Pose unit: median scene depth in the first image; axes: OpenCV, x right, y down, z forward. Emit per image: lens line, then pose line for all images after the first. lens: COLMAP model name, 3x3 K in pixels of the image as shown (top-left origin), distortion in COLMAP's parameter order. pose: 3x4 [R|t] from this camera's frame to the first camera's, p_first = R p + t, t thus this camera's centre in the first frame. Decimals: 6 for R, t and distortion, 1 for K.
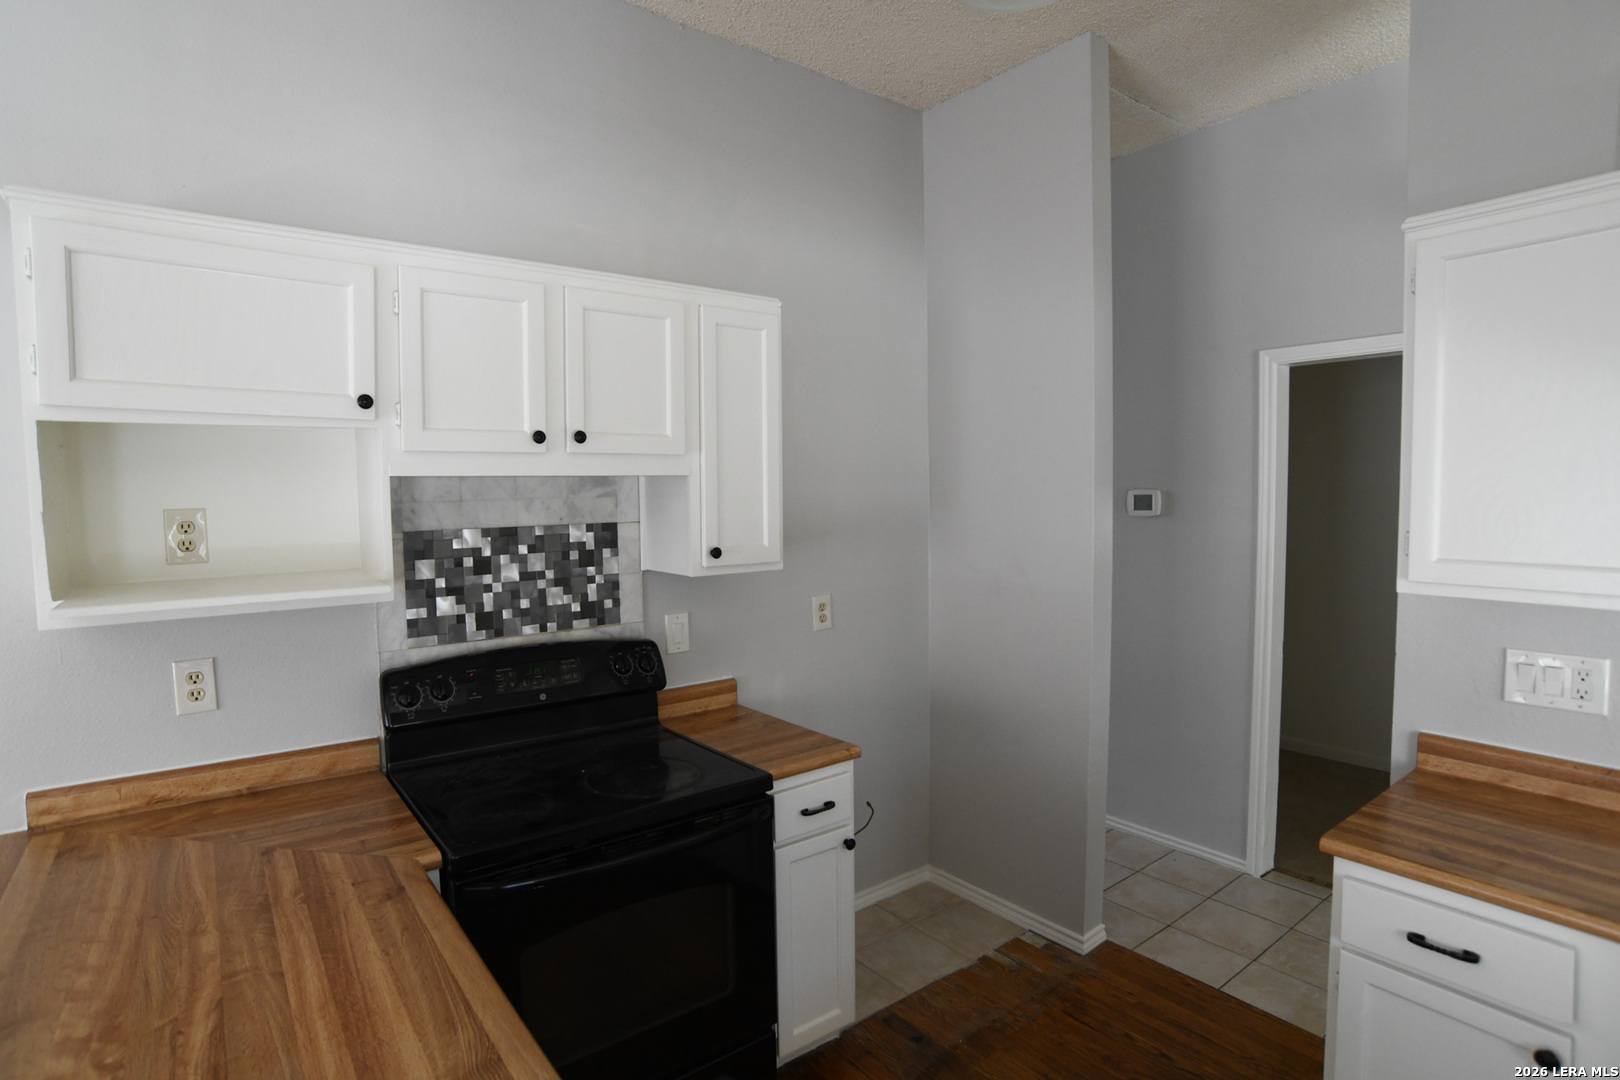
lens RADIAL K [[832.9, 0, 798.9], [0, 832.9, 541.0], [0, 0, 1]] dist [-0.089912, 0.039785]
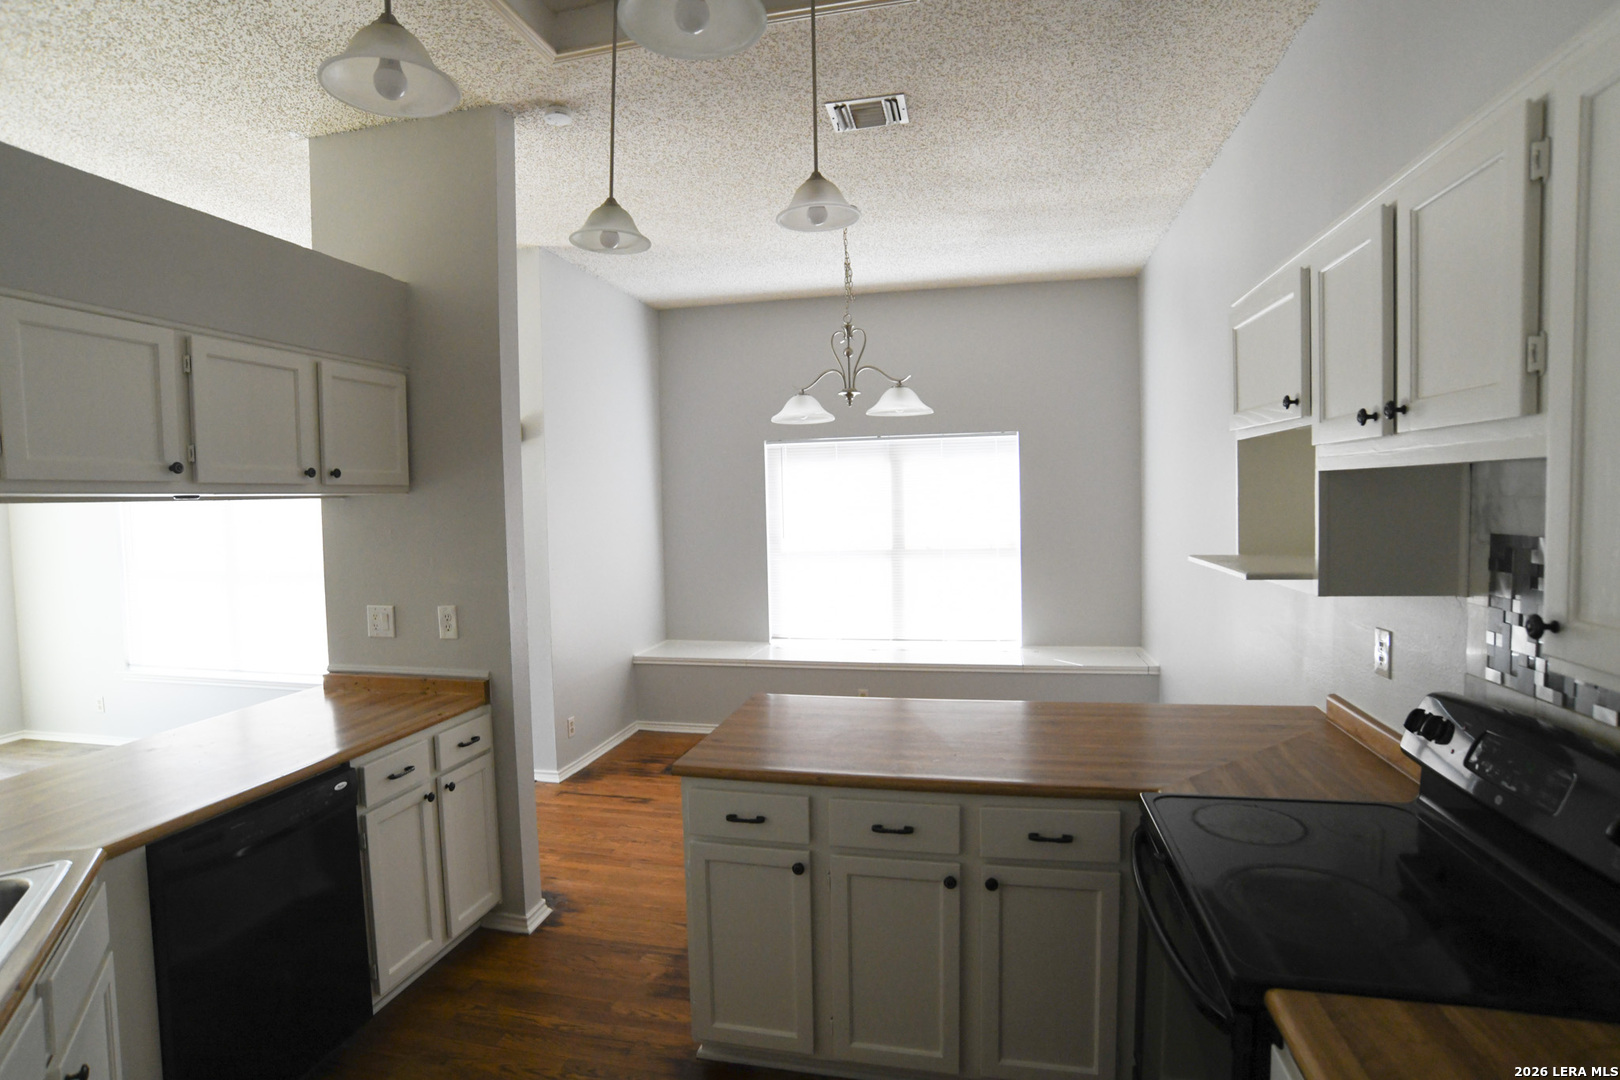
lens RADIAL K [[832.9, 0, 806.6], [0, 832.9, 539.7], [0, 0, 1]] dist [-0.089912, 0.039785]
pose [[-0.768657, 0.056640, -0.637148, 0.472404], [-0.016055, 0.994050, 0.107736, -0.070734], [0.639459, 0.093042, -0.763174, 1.051548]]
